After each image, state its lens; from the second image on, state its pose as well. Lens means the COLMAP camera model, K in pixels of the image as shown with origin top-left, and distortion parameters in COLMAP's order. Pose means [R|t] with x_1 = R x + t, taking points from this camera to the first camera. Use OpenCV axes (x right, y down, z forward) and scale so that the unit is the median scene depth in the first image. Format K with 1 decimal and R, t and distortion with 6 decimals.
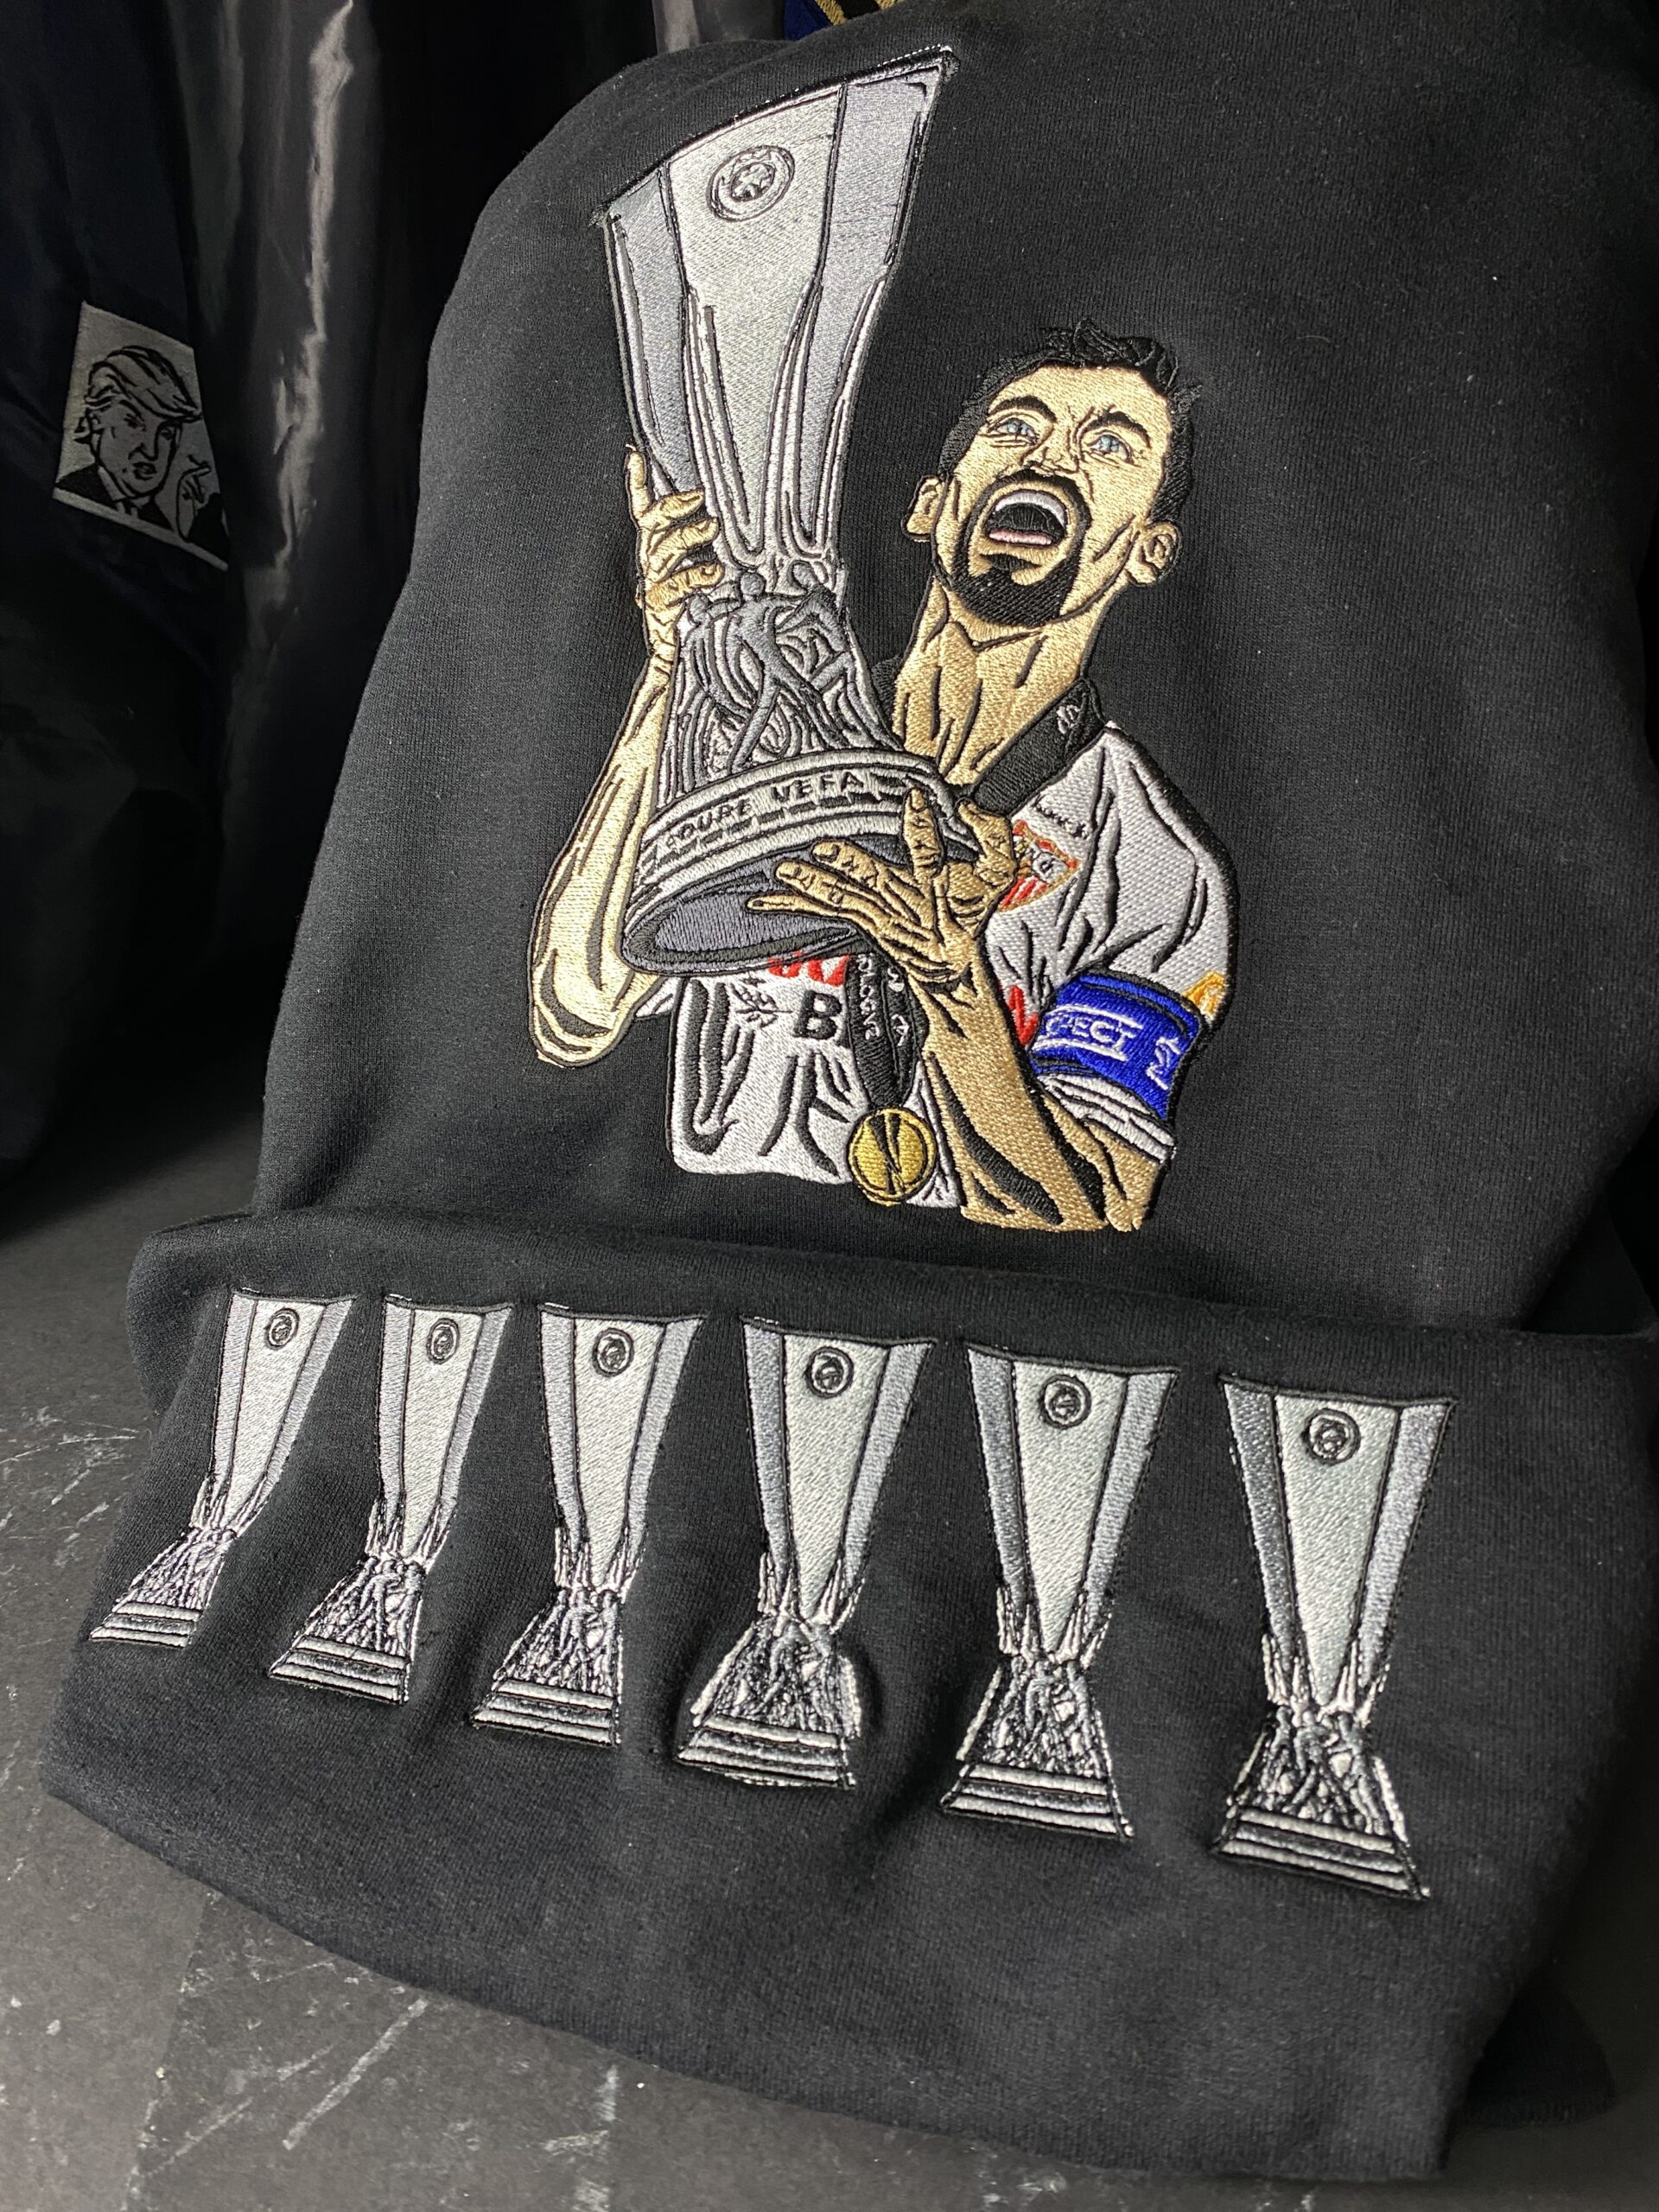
lens RADIAL K [[1684.6, 0, 798.4], [0, 1684.6, 1095.3], [0, 0, 1]] dist [0.208133, -0.584183]
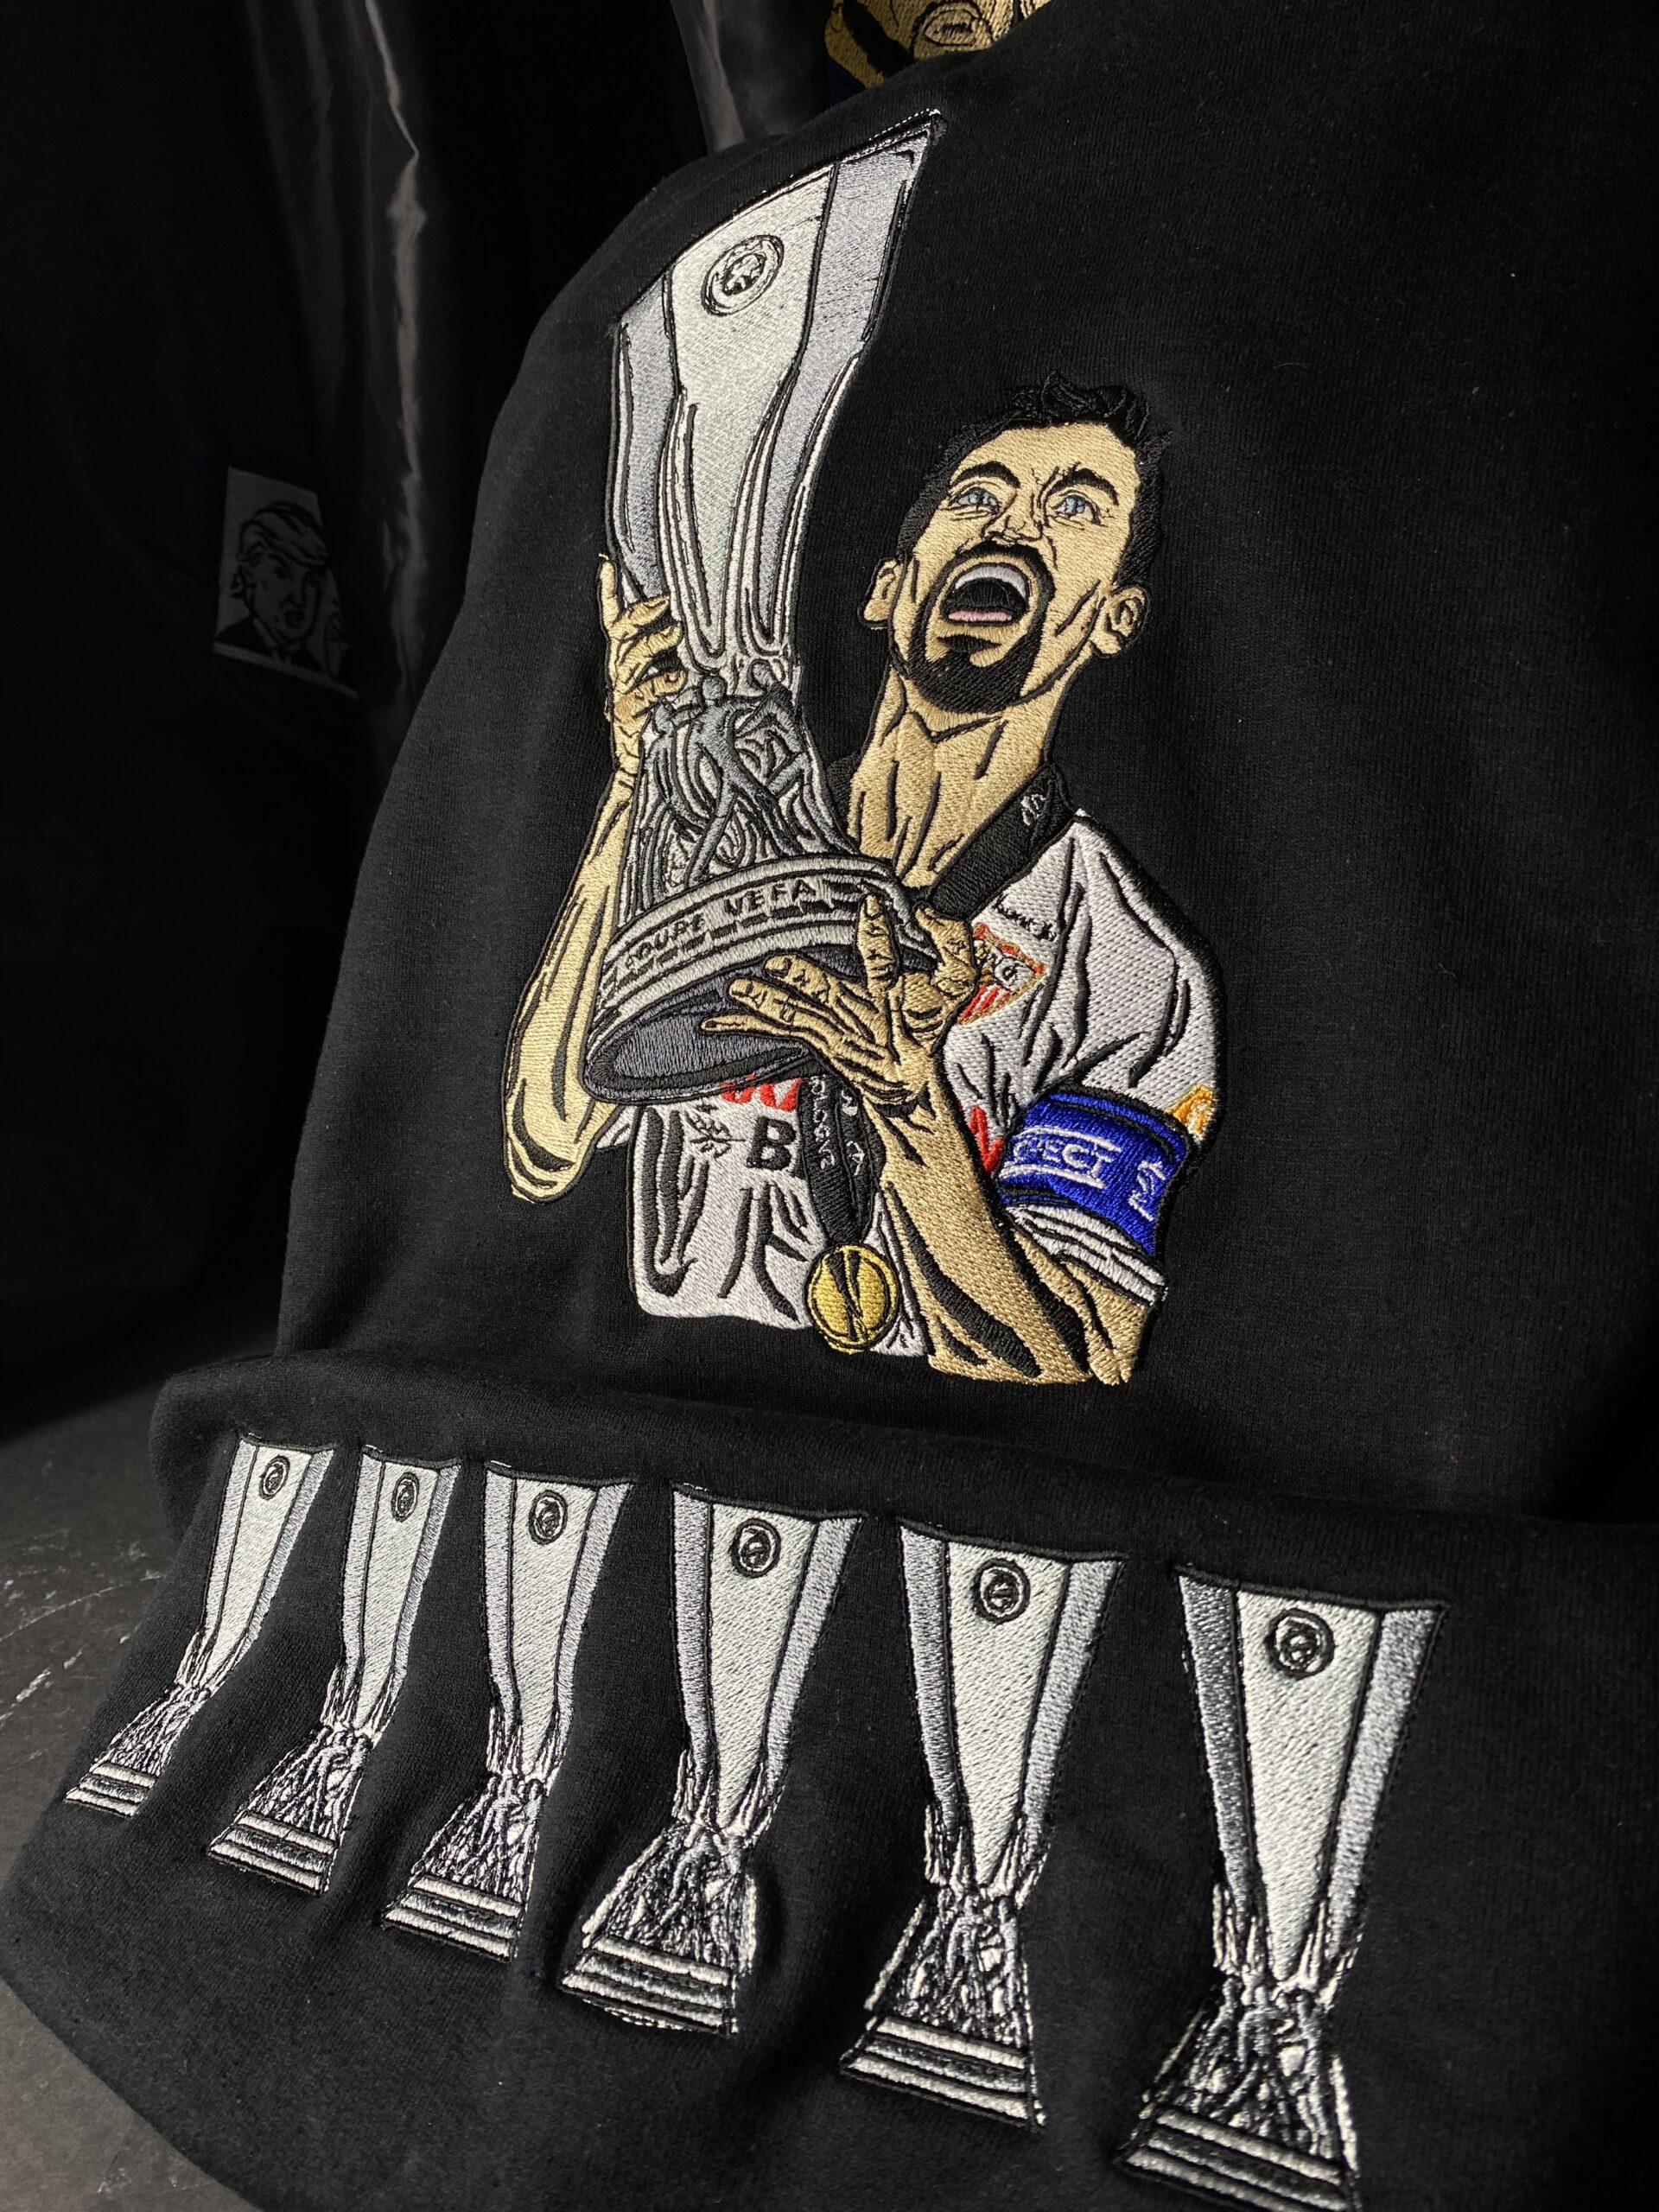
lens RADIAL K [[1703.8, 0, 798.1], [0, 1703.8, 1104.8], [0, 0, 1]] dist [0.123493, -0.190984]
pose [[0.979640, -0.029978, -0.198513, 0.211069], [0.020589, 0.998577, -0.049197, -0.022838], [0.199705, 0.044109, 0.978863, 0.096615]]
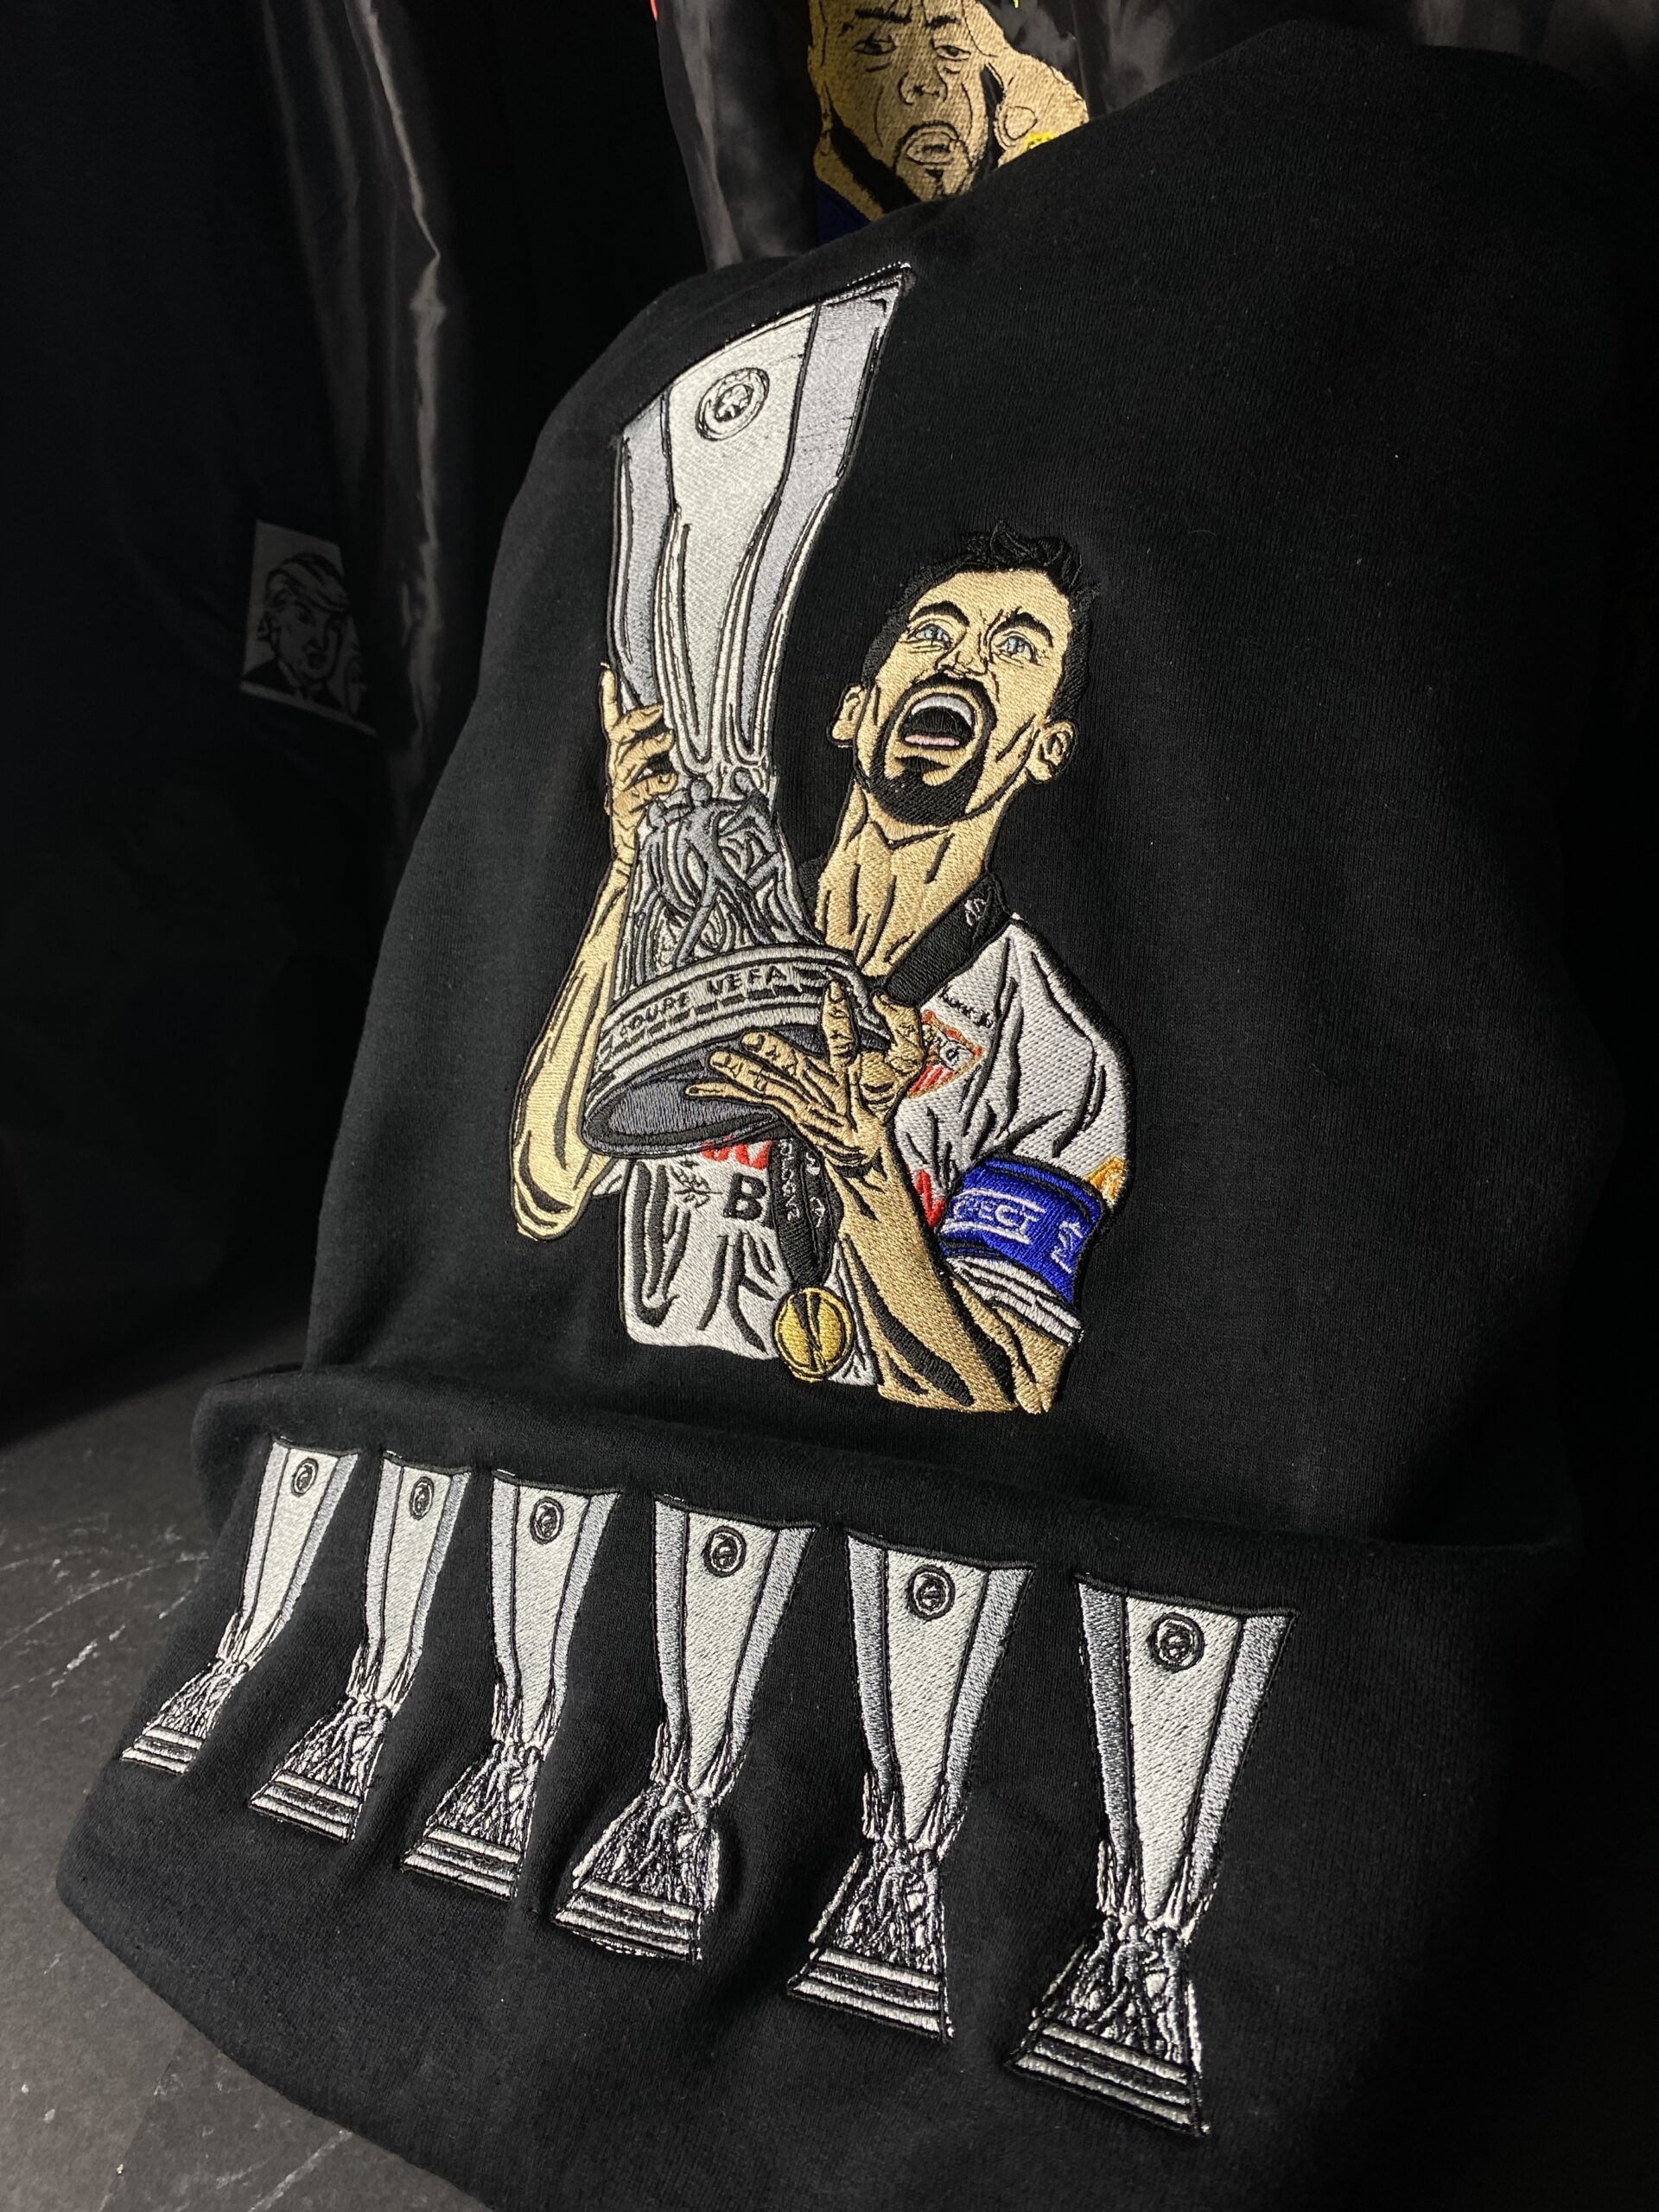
lens RADIAL K [[1710.9, 0, 790.8], [0, 1710.9, 1099.3], [0, 0, 1]] dist [0.151147, -0.294397]
pose [[0.978940, -0.015326, -0.203573, 0.258641], [0.008199, 0.999325, -0.035811, -0.070094], [0.203984, 0.033387, 0.978405, -0.039590]]
